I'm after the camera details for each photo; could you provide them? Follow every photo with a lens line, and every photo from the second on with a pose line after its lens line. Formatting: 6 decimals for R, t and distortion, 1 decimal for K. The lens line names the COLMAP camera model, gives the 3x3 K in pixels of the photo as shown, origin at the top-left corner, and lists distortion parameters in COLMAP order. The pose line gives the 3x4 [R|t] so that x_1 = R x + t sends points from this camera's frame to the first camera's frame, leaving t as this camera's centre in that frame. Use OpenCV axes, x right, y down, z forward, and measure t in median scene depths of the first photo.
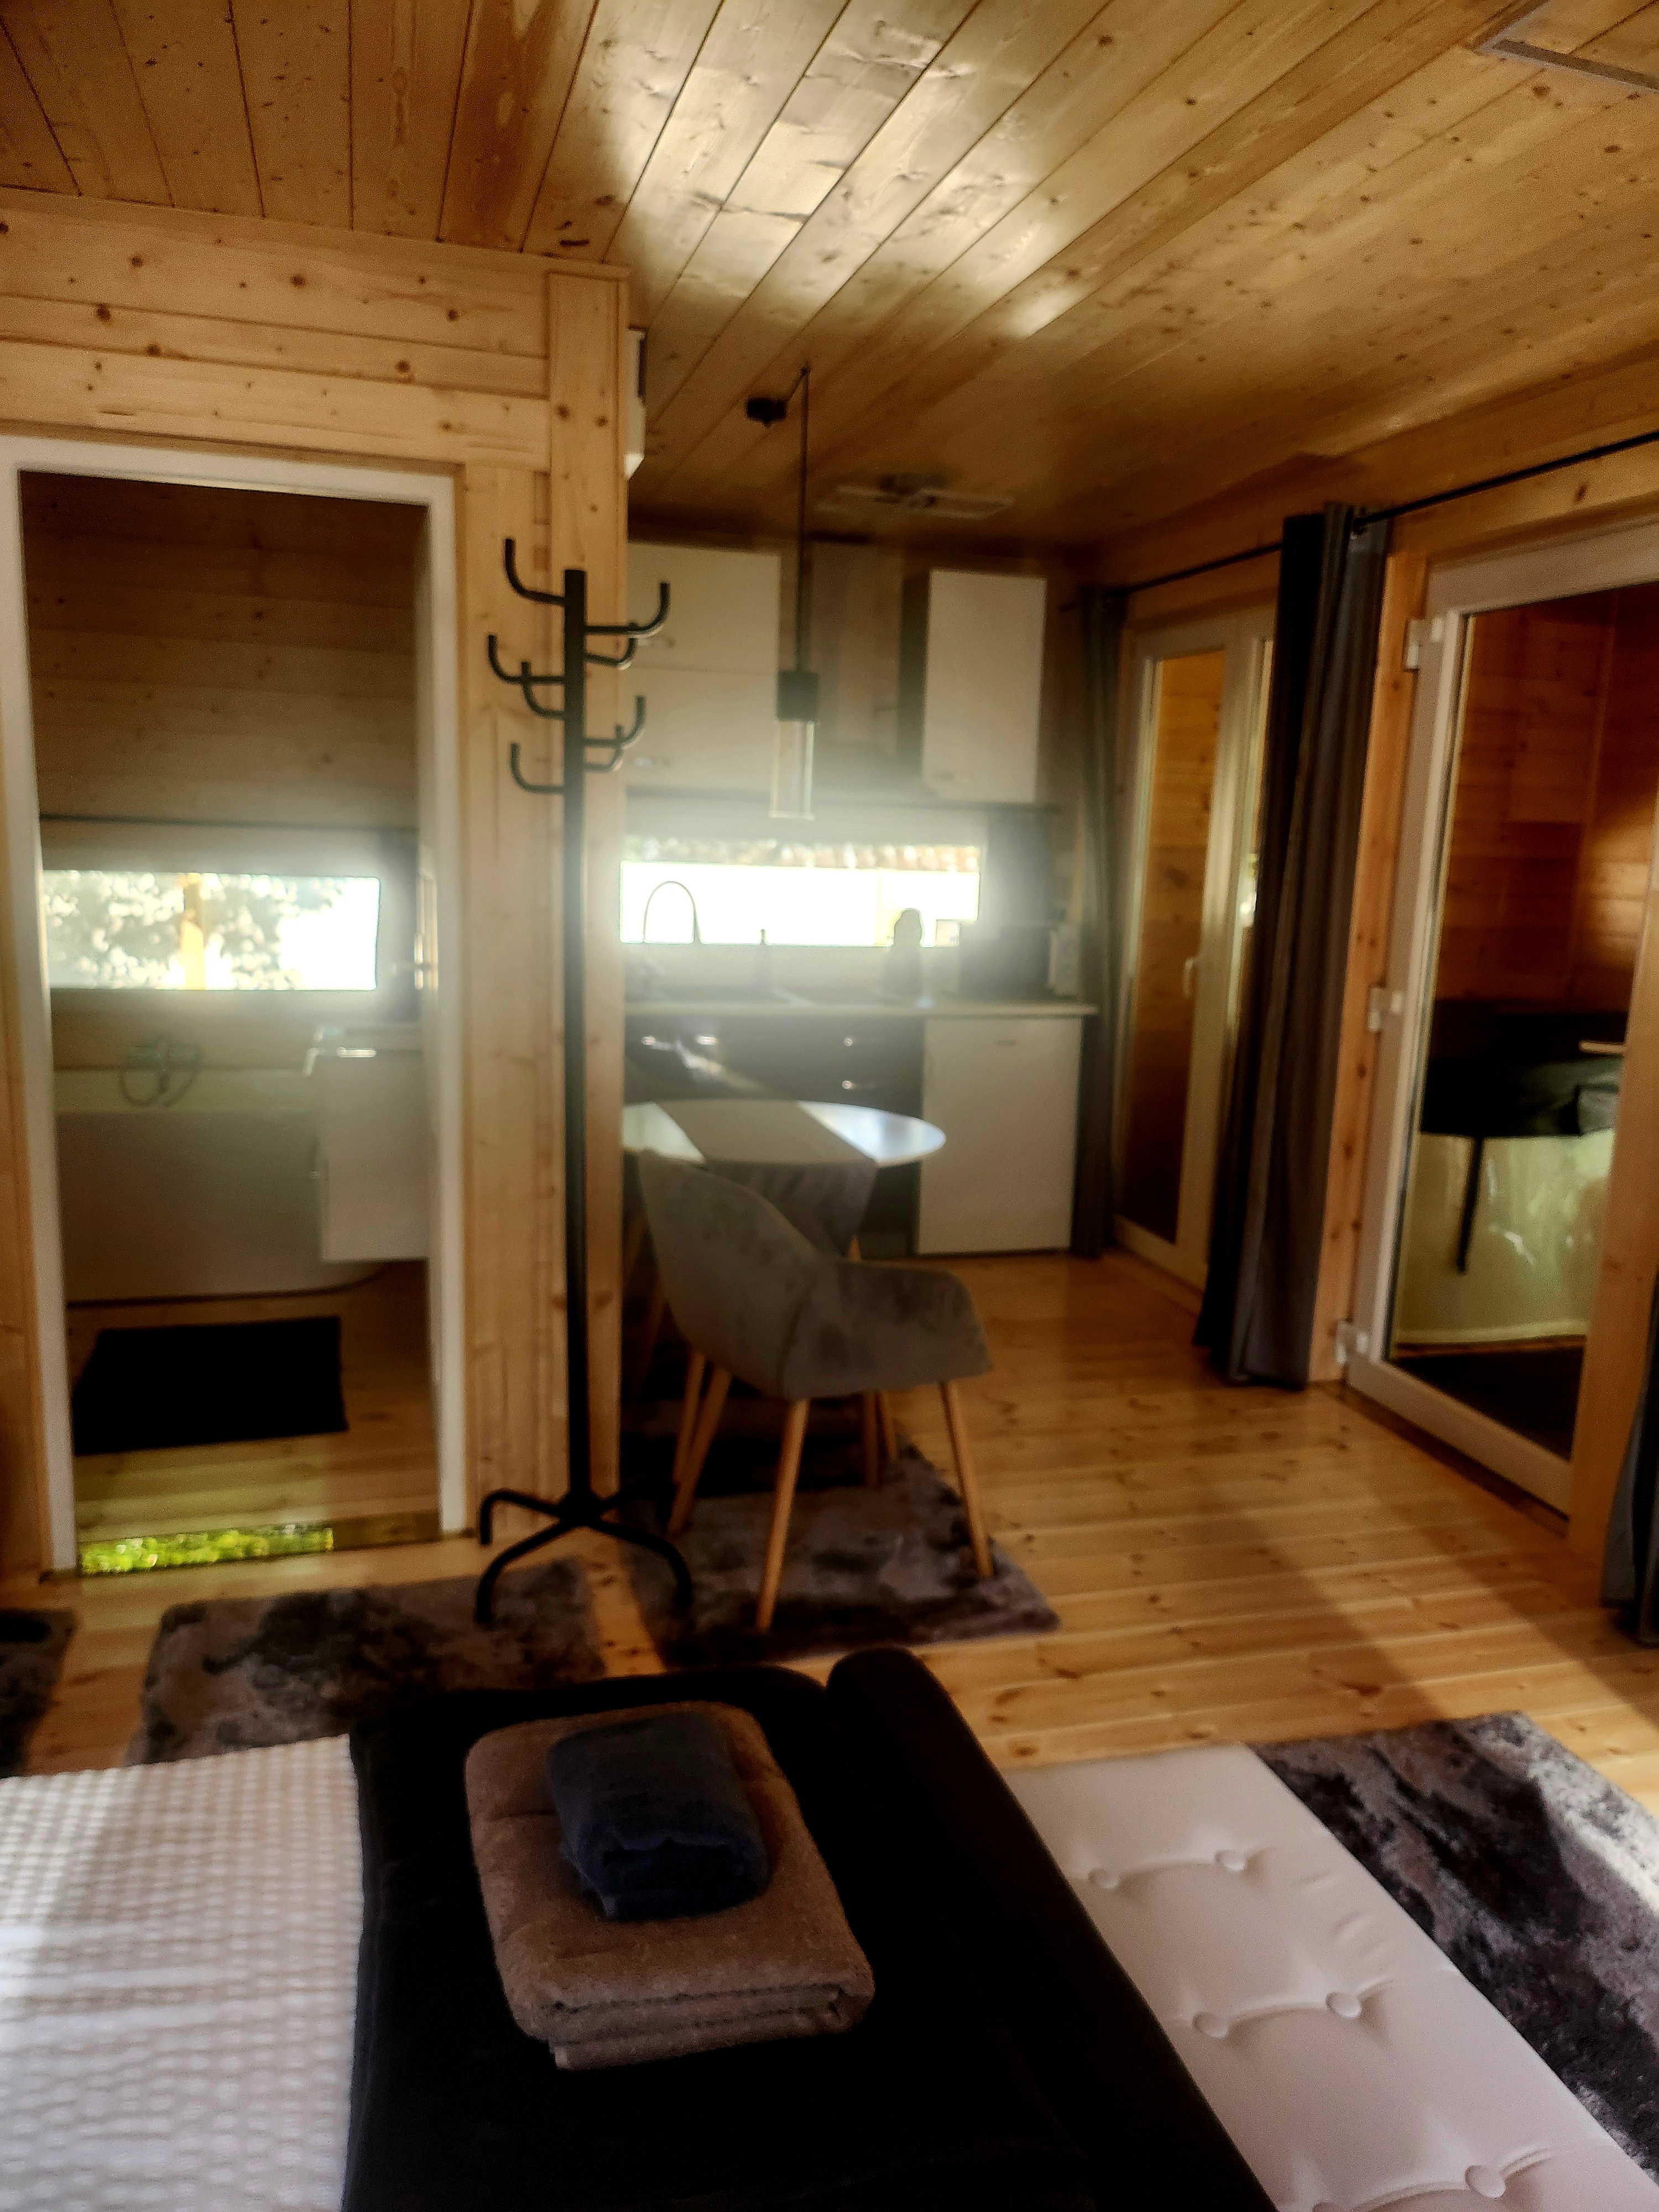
lens RADIAL K [[1563.8, 0, 821.6], [0, 1563.8, 1113.5], [0, 0, 1]] dist [0.049997, -0.073171]
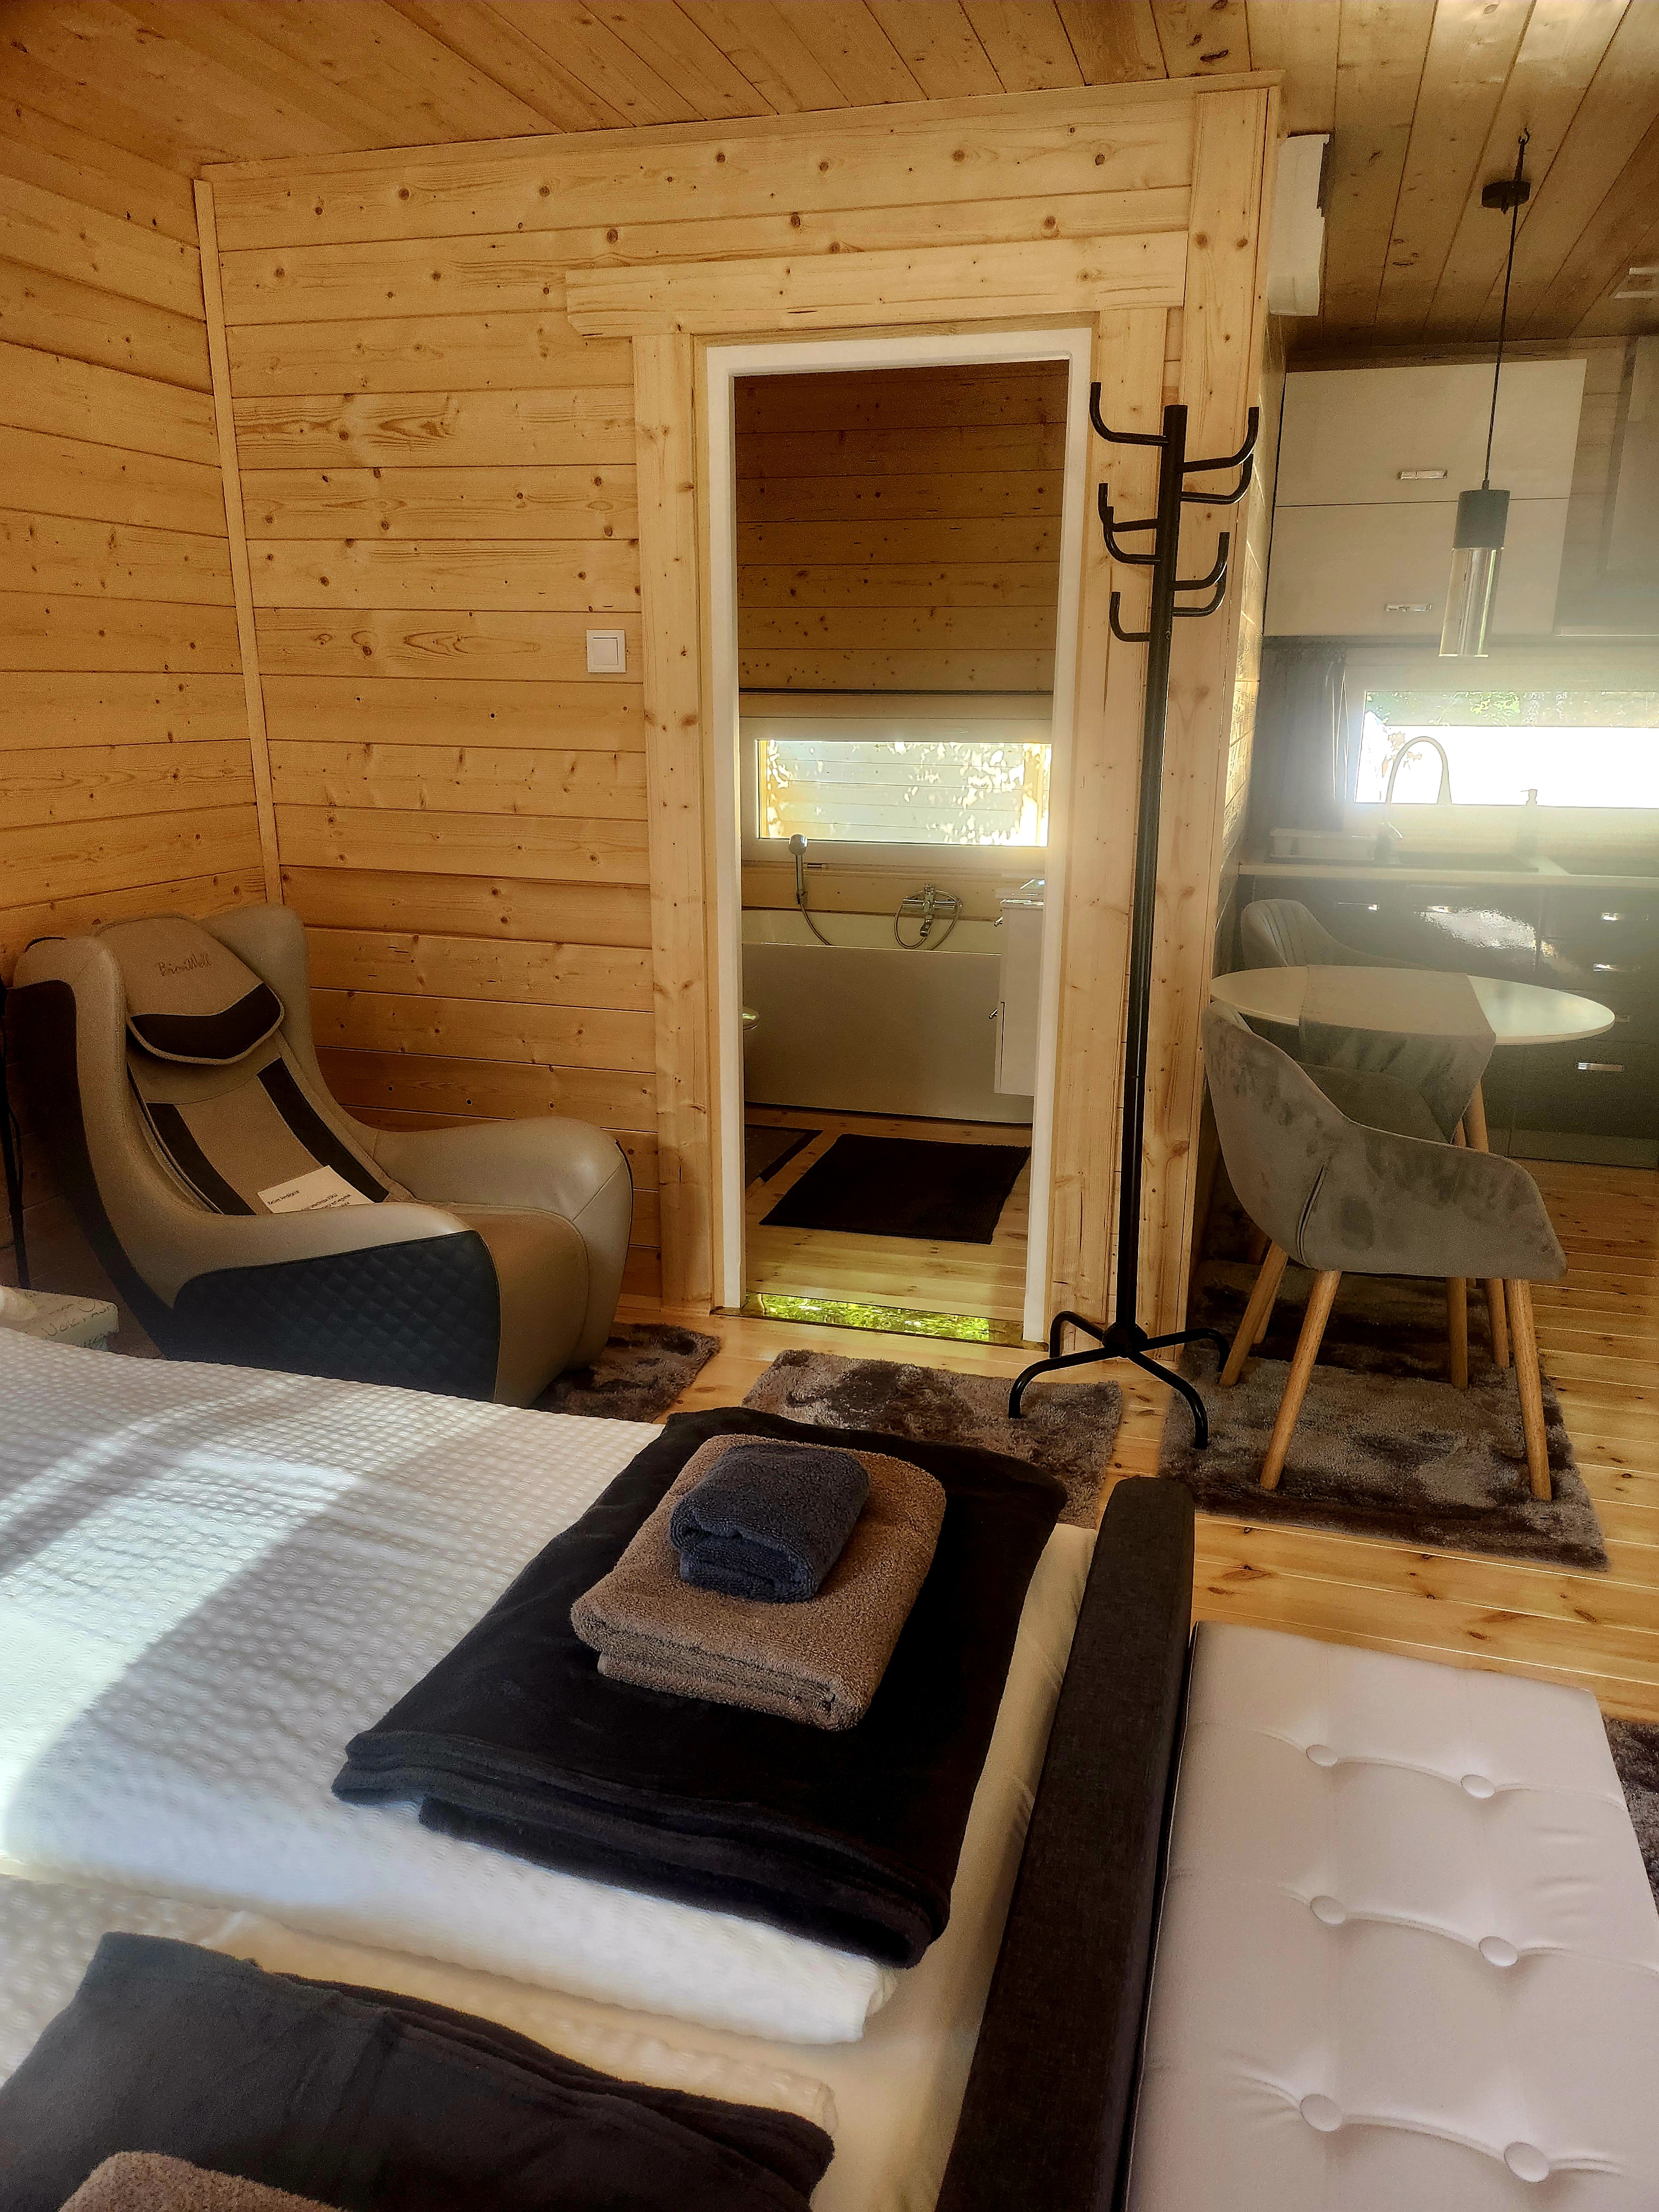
lens RADIAL K [[1542.1, 0, 836.9], [0, 1542.1, 1116.7], [0, 0, 1]] dist [0.058015, -0.061333]
pose [[0.848539, 0.116902, -0.516058, 0.209882], [-0.073358, 0.991861, 0.104065, 0.010775], [0.524023, -0.050447, 0.850209, 0.028070]]
